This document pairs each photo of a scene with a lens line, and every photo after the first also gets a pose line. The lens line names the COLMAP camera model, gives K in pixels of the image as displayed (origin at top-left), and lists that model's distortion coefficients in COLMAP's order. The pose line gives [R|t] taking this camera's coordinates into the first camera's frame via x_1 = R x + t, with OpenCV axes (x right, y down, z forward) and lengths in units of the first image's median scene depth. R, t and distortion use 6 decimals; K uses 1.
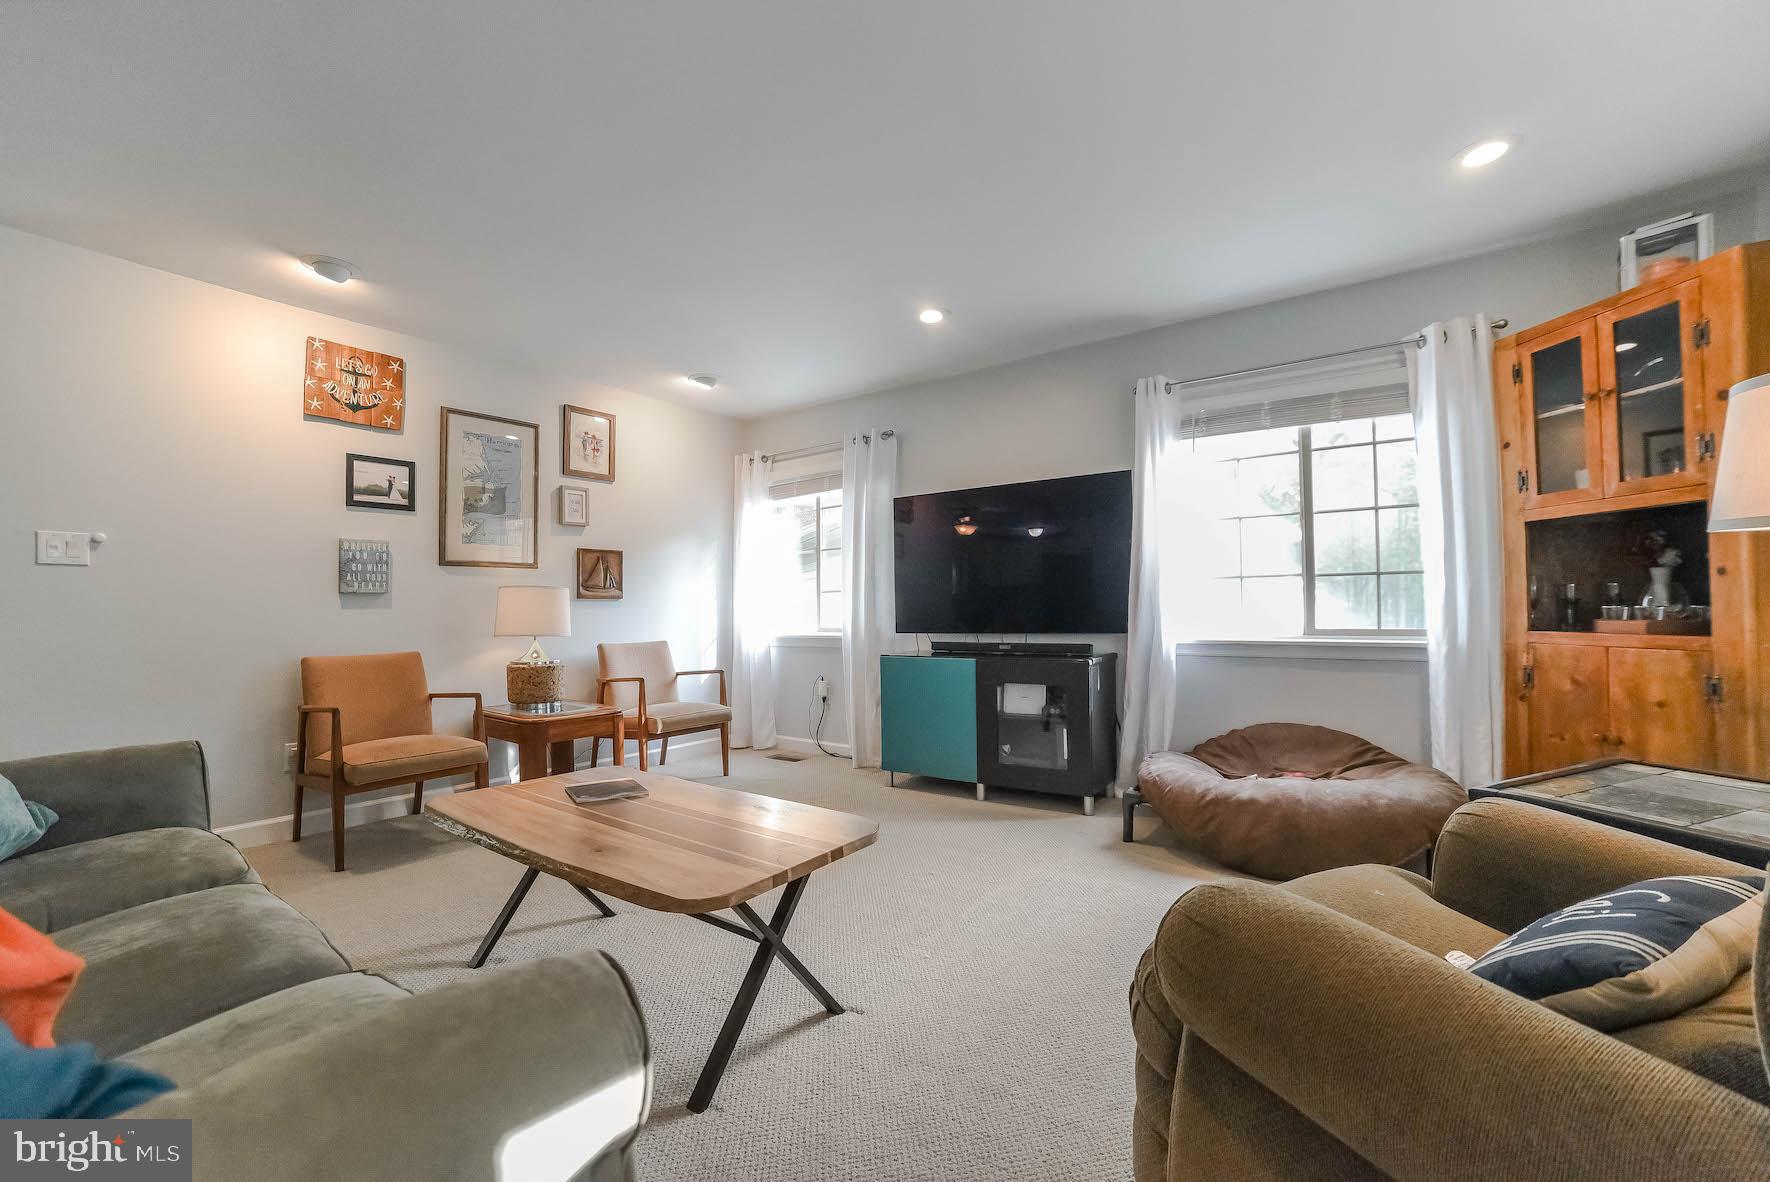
lens RADIAL K [[713.4, 0, 894.8], [0, 713.4, 603.1], [0, 0, 1]] dist [-0.101824, 0.036200]
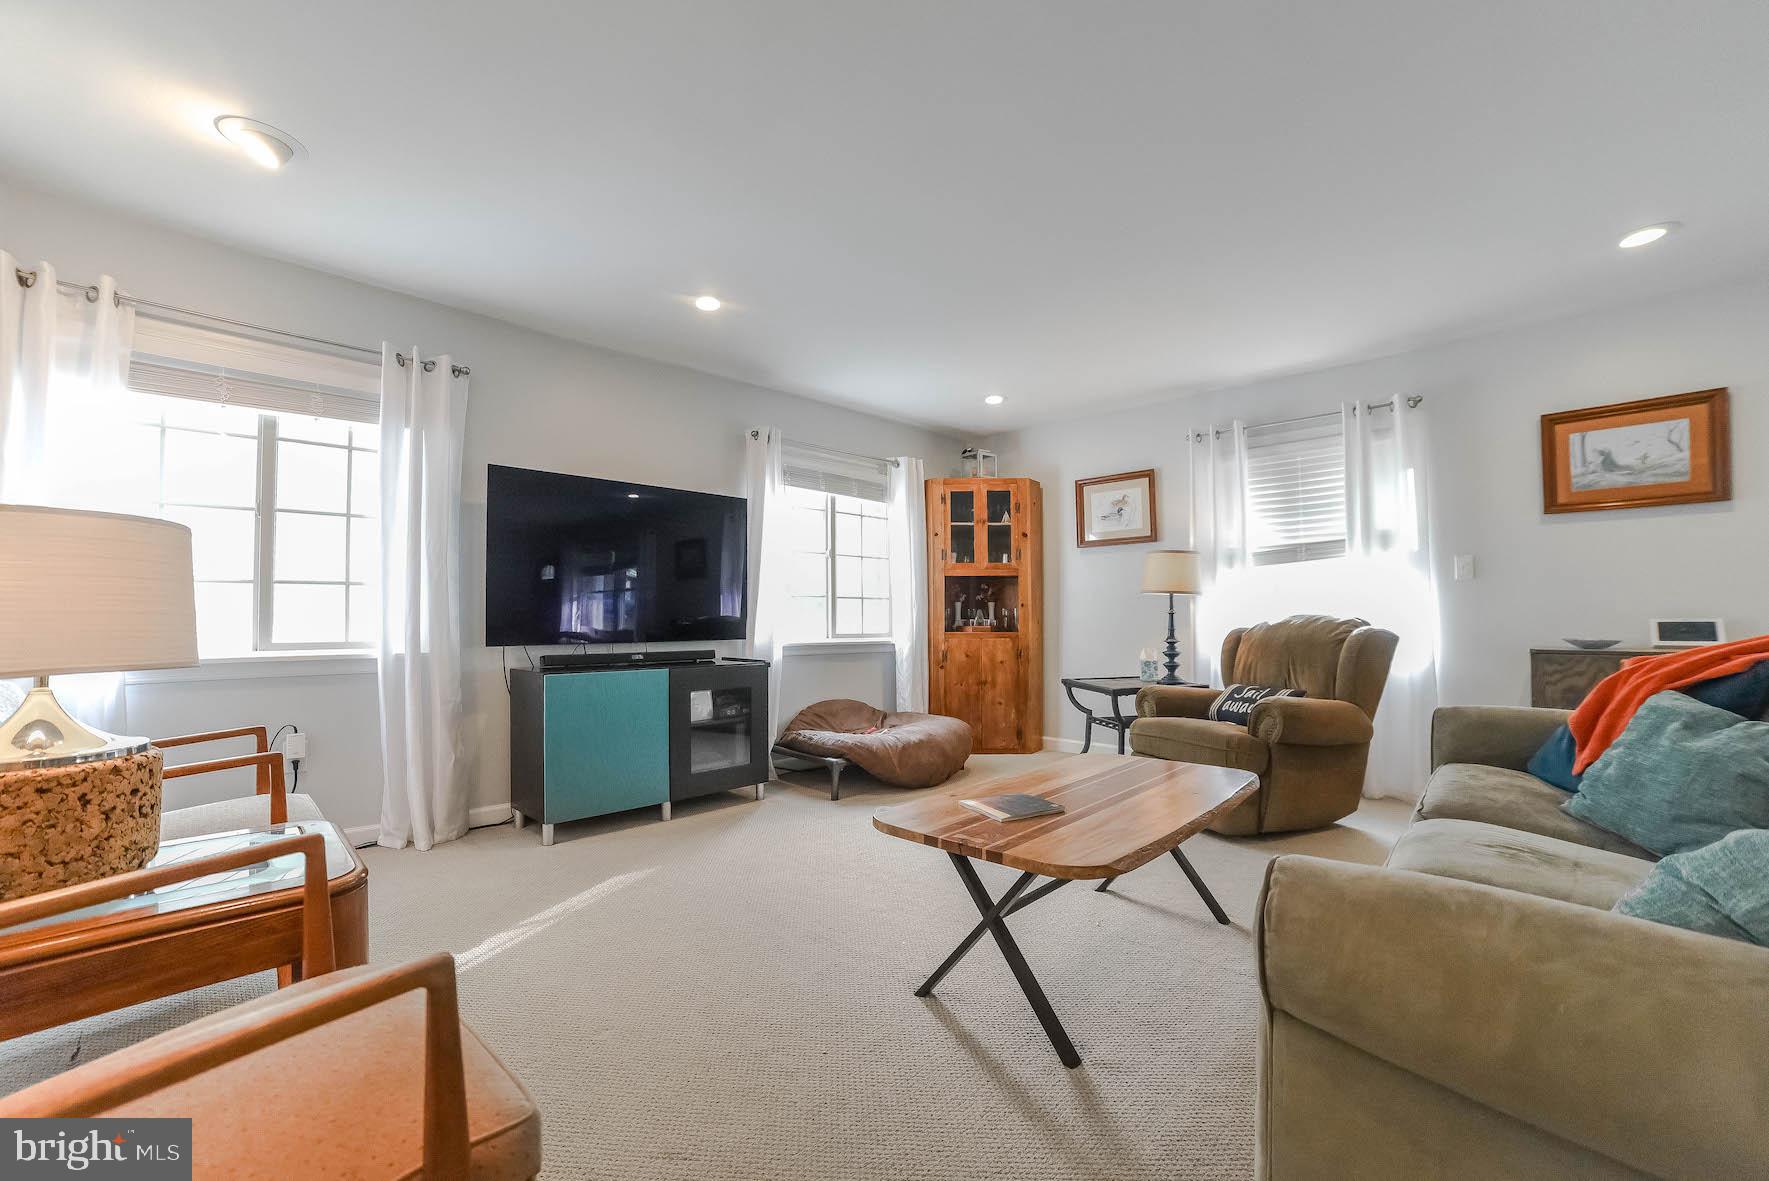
lens RADIAL K [[713.0, 0, 894.3], [0, 713.0, 602.6], [0, 0, 1]] dist [-0.101824, 0.036200]
pose [[0.144758, 0.033595, 0.988897, -0.940640], [-0.013143, 0.999401, -0.032028, 0.020209], [-0.989380, -0.008361, 0.145113, 0.704298]]
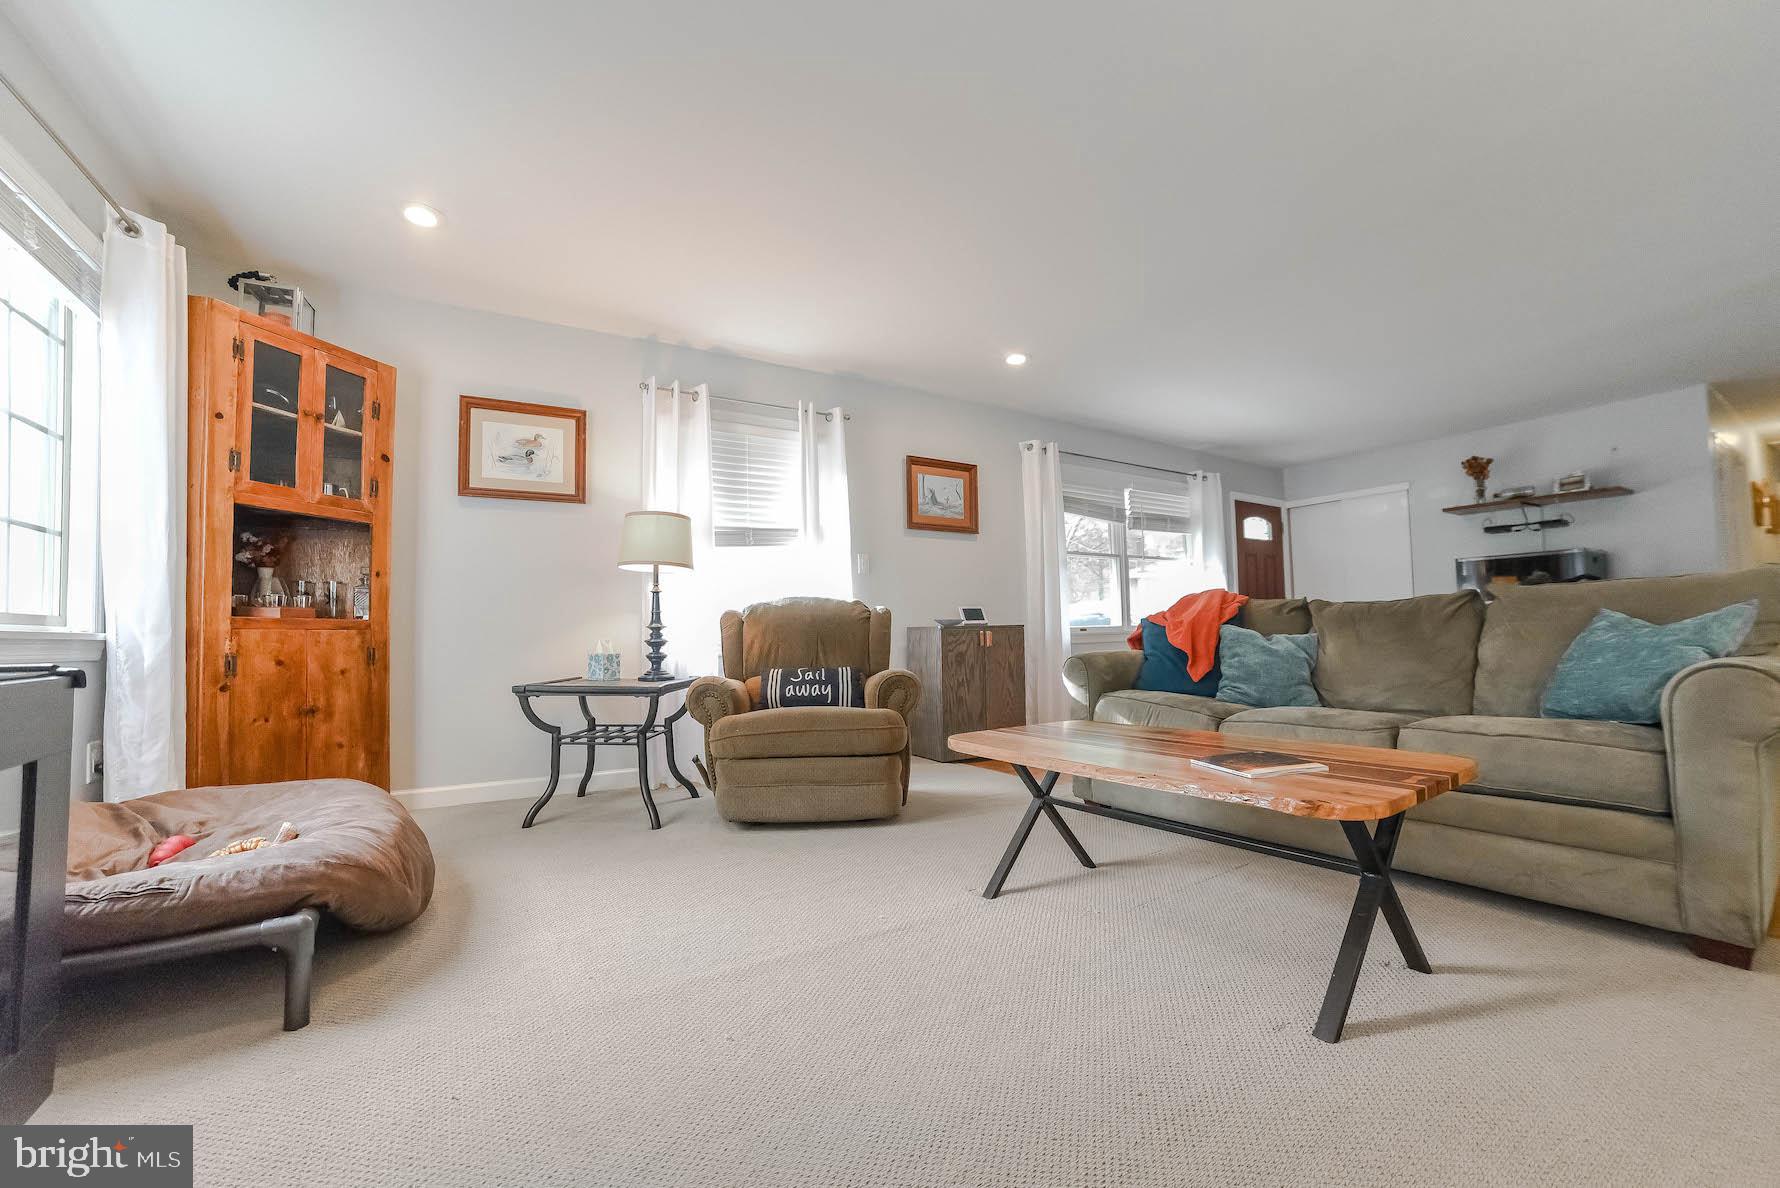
lens RADIAL K [[717.5, 0, 899.8], [0, 717.5, 606.2], [0, 0, 1]] dist [-0.101824, 0.036200]
pose [[-0.928652, 0.045832, 0.368111, -0.246970], [0.025714, 0.997905, -0.059373, 0.090945], [-0.370061, -0.045671, -0.927884, 1.280879]]
